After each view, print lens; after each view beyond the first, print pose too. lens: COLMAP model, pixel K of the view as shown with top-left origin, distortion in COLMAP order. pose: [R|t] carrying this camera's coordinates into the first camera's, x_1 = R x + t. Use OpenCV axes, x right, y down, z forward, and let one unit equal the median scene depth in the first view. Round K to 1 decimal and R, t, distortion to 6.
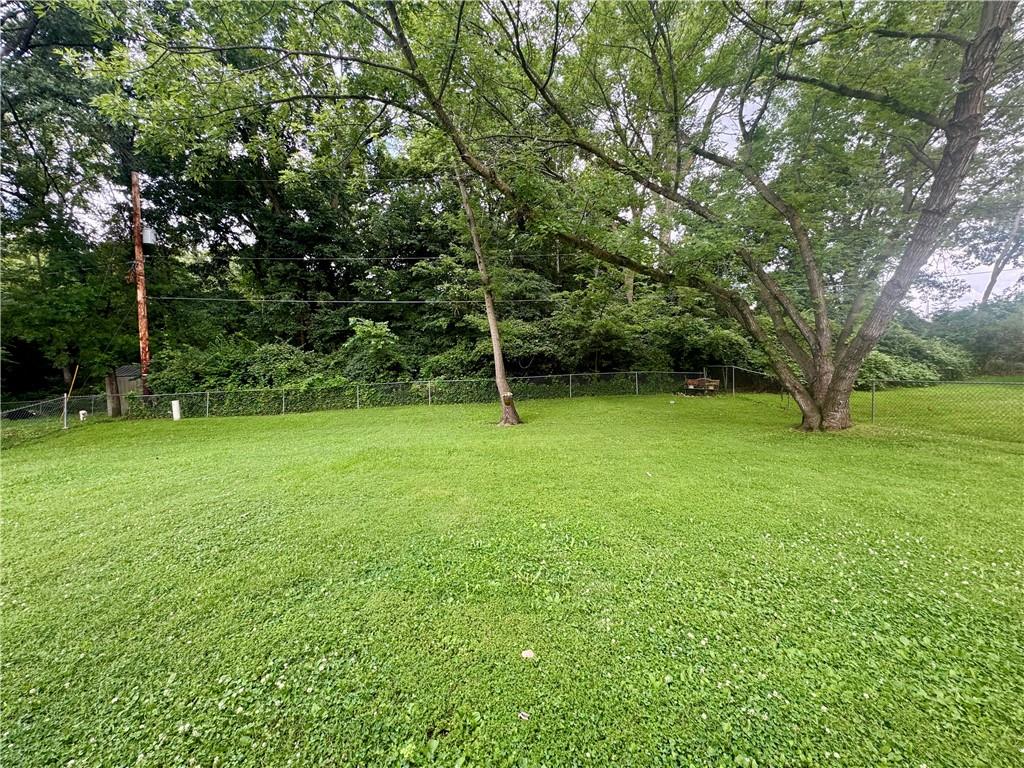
lens RADIAL K [[408.7, 0, 514.6], [0, 408.7, 382.1], [0, 0, 1]] dist [-0.003012, 0.000210]
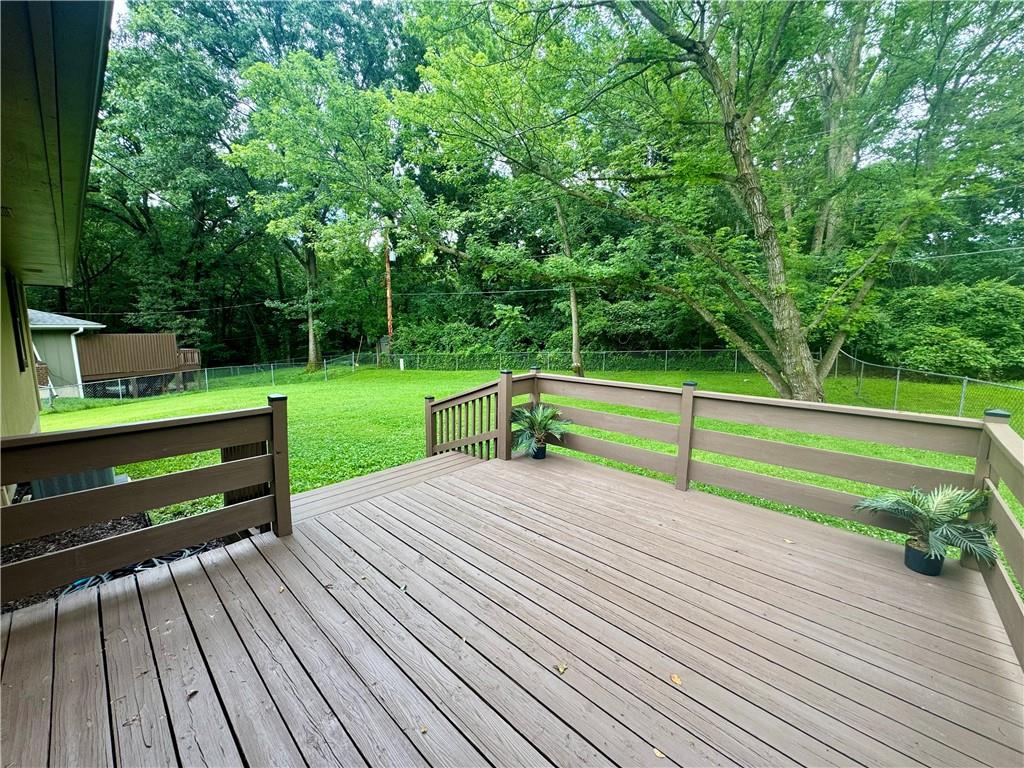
lens RADIAL K [[408.7, 0, 508.6], [0, 408.7, 385.0], [0, 0, 1]] dist [-0.003012, 0.000210]
pose [[0.858045, 0.075304, -0.508023, 0.350483], [-0.033765, 0.995323, 0.090508, -0.011182], [0.512463, -0.060506, 0.856575, -0.175346]]
